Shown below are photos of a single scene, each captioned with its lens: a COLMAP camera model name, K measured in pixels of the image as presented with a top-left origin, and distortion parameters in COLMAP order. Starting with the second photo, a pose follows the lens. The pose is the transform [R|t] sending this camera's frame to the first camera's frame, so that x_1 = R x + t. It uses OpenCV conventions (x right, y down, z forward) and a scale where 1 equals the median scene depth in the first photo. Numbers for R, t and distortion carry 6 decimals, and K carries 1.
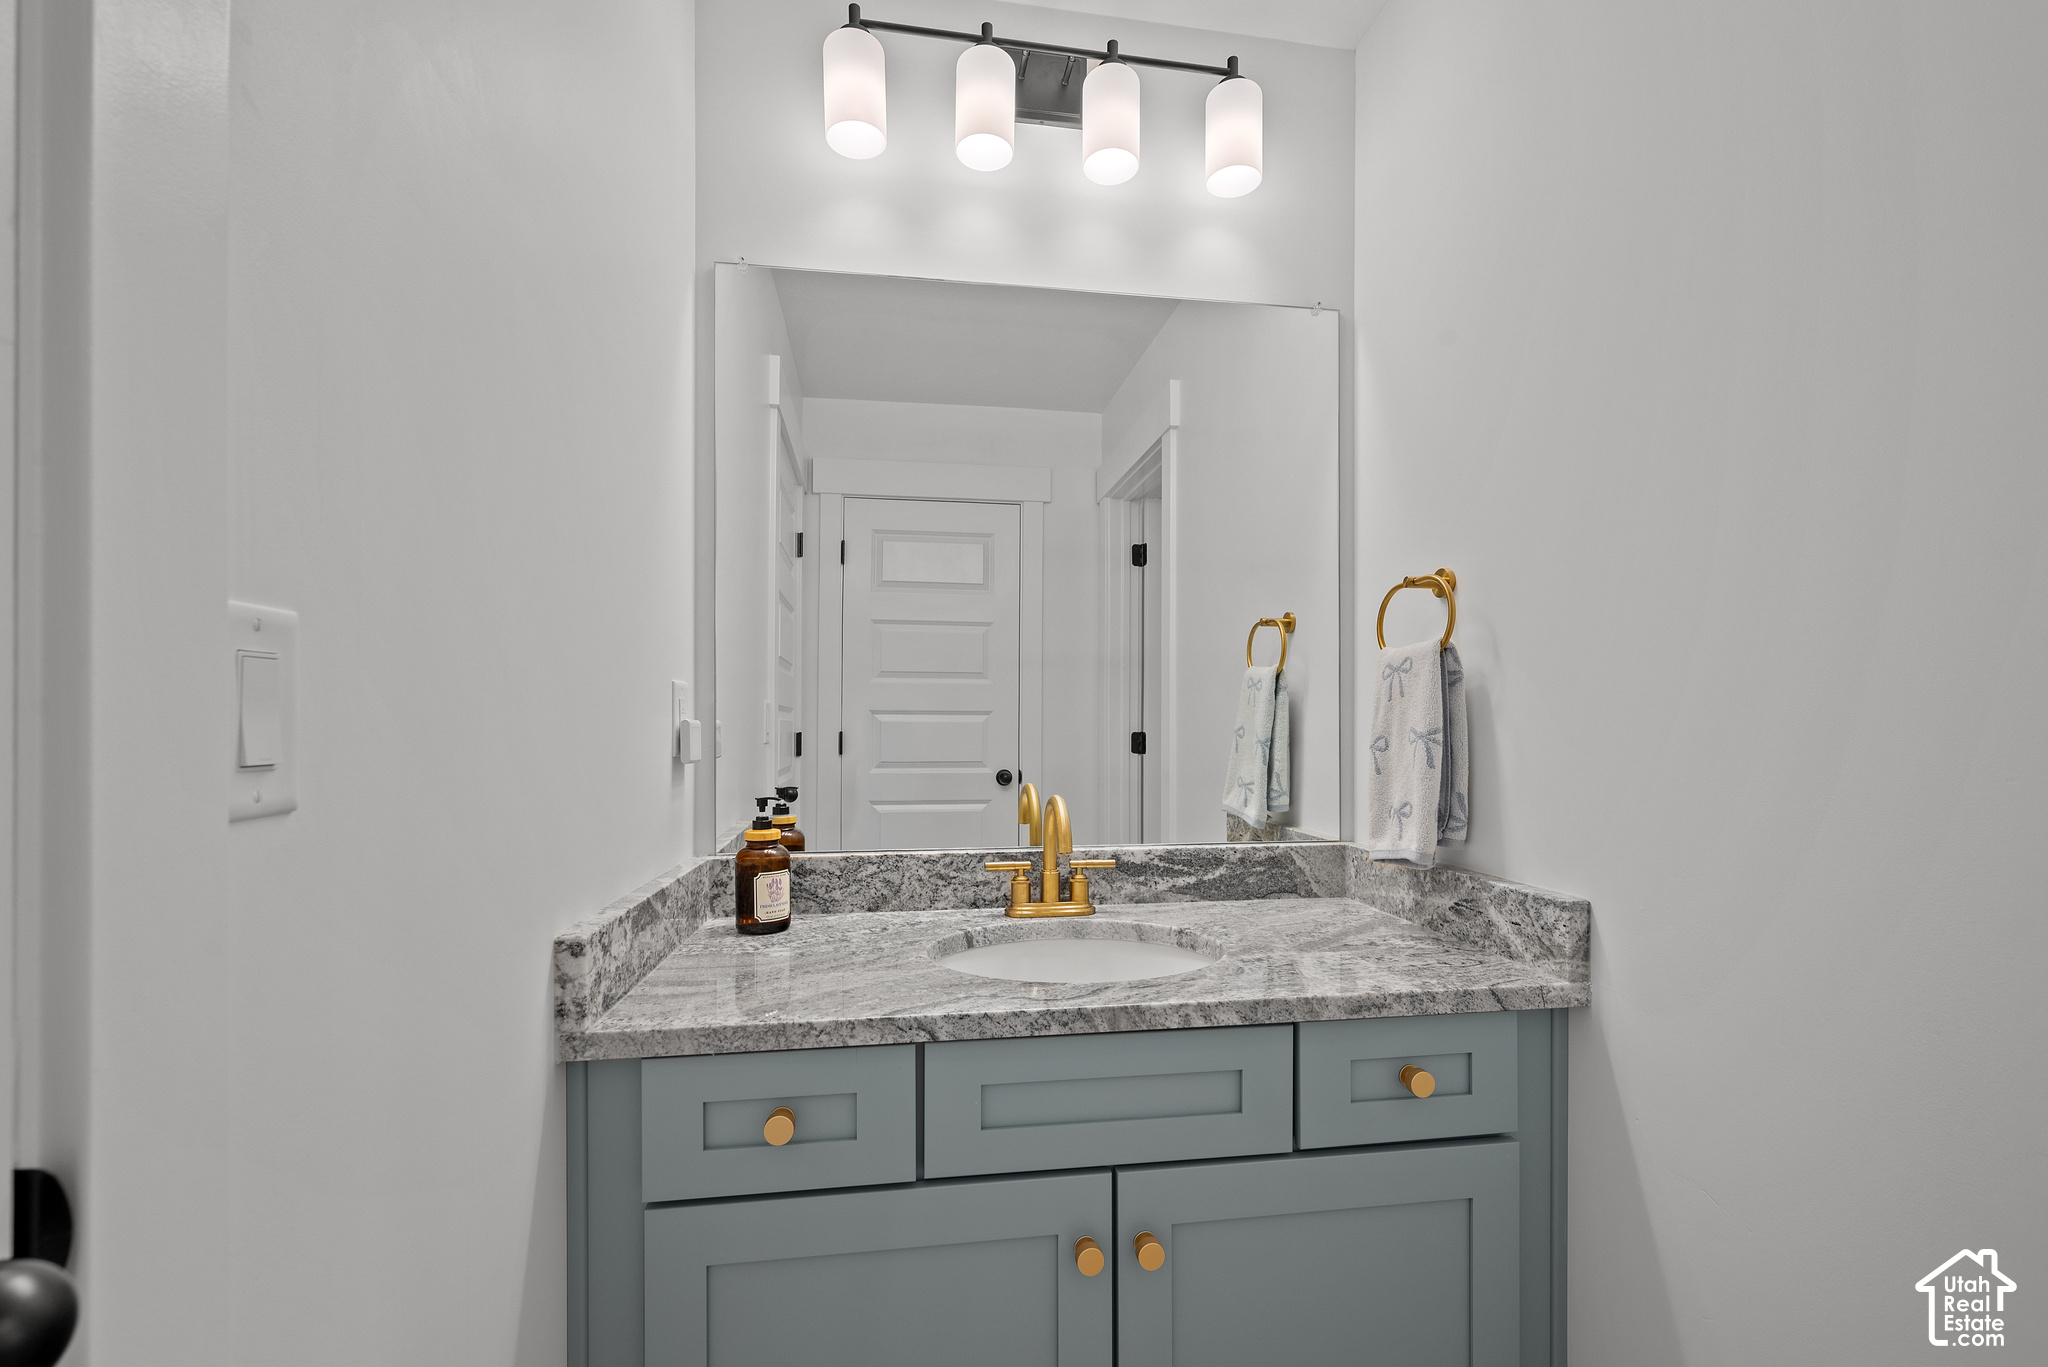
lens RADIAL K [[888.1, 0, 1016.0], [0, 888.1, 709.2], [0, 0, 1]] dist [0.013799, 0.000105]
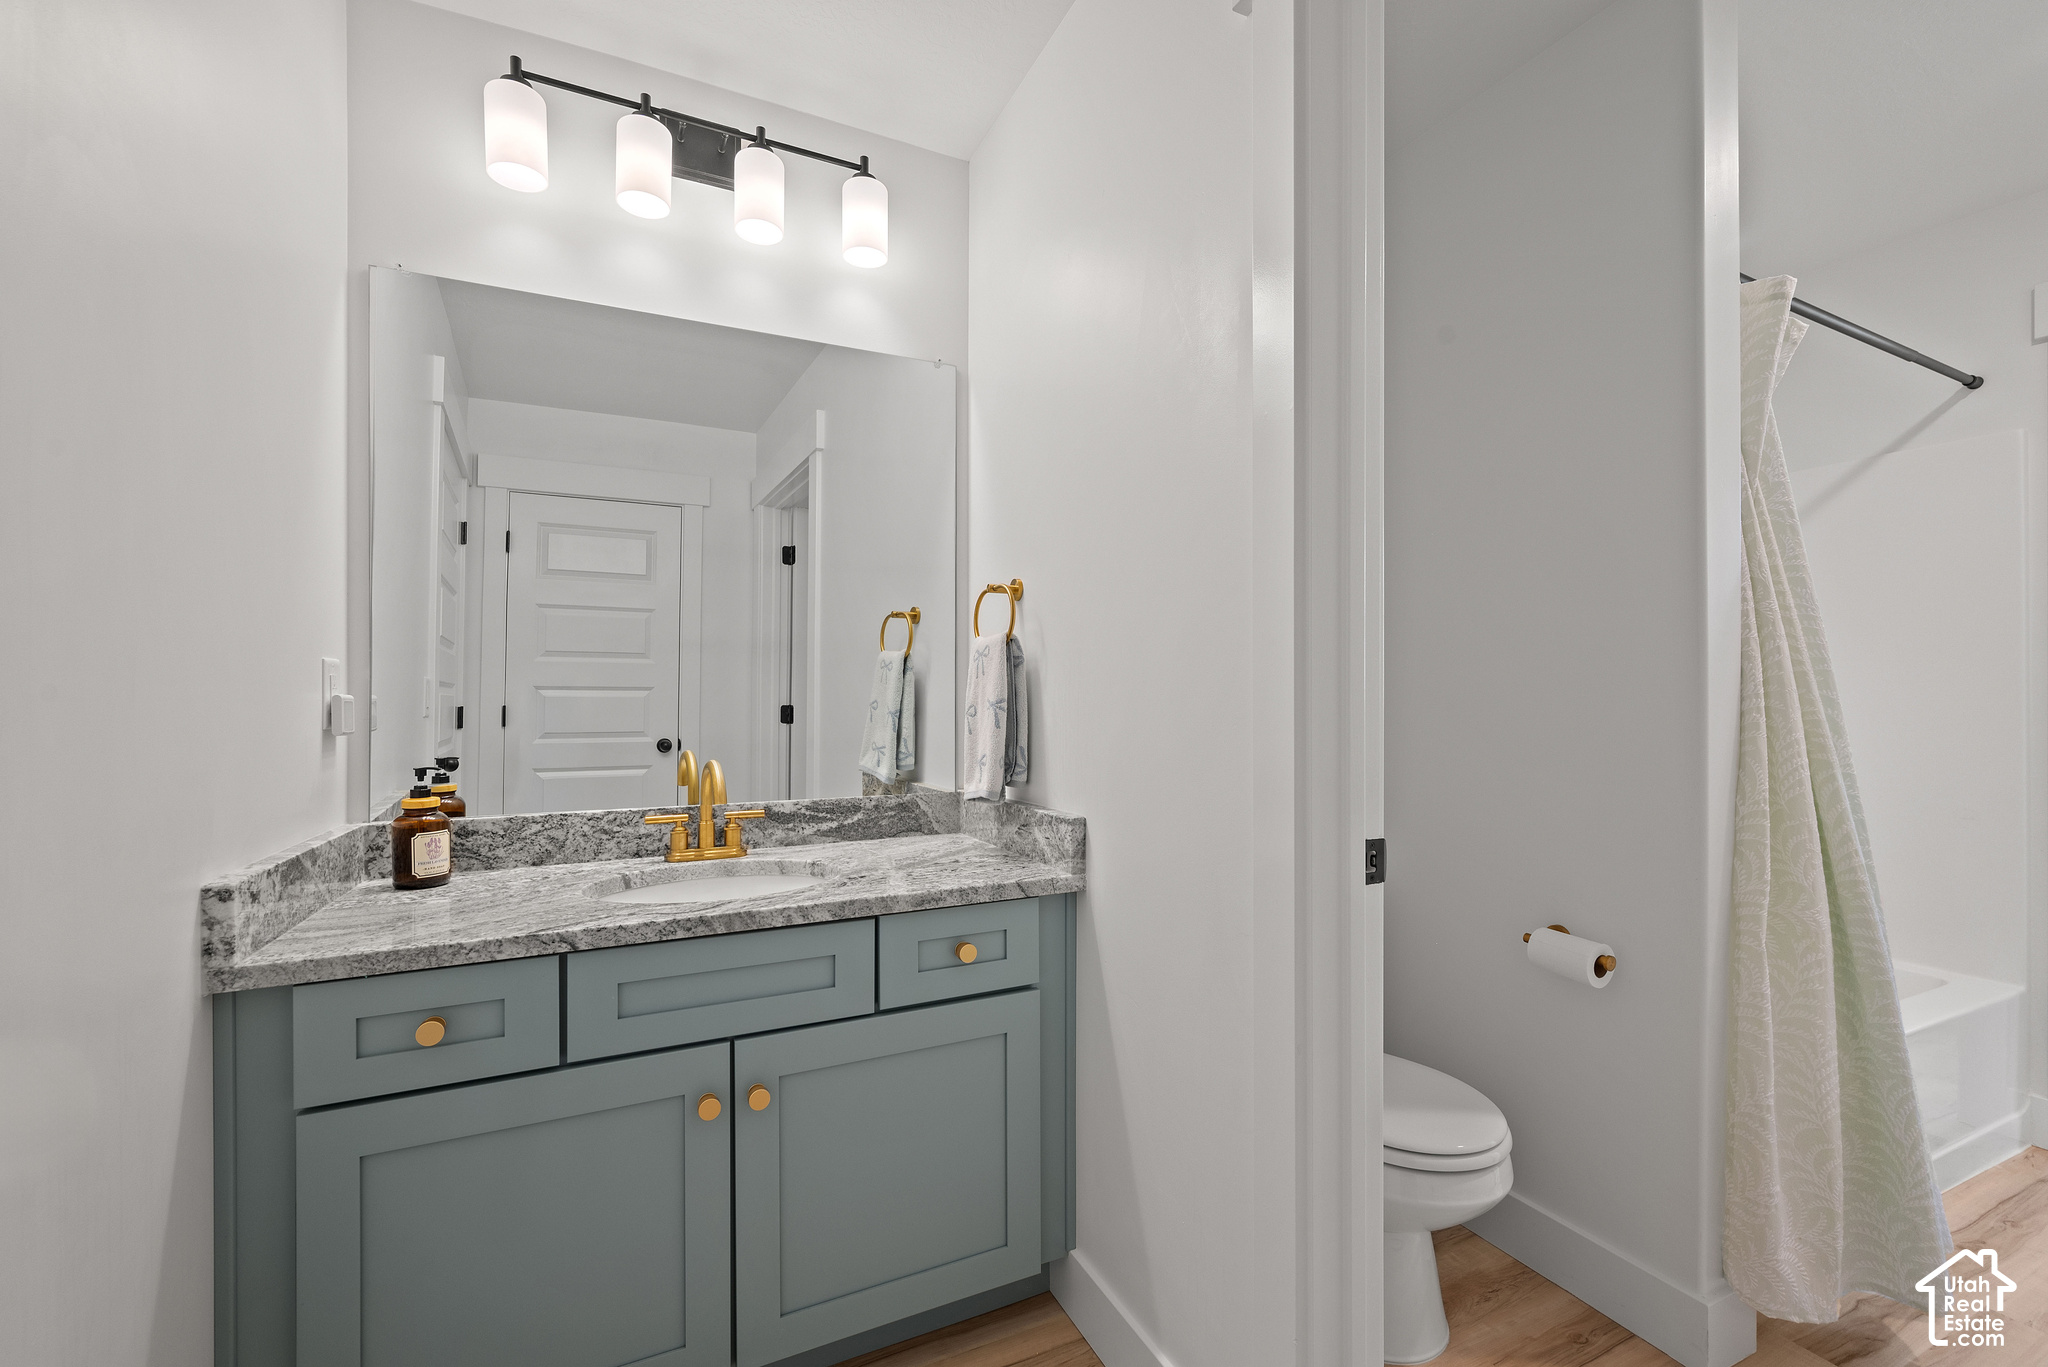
lens RADIAL K [[881.6, 0, 1024.0], [0, 881.6, 683.5], [0, 0, 1]] dist [0.005499, 0.000270]
pose [[0.953830, -0.001219, 0.300344, 0.099778], [0.000895, 0.999999, 0.001216, -0.002426], [-0.300345, -0.000891, 0.953830, -0.270263]]
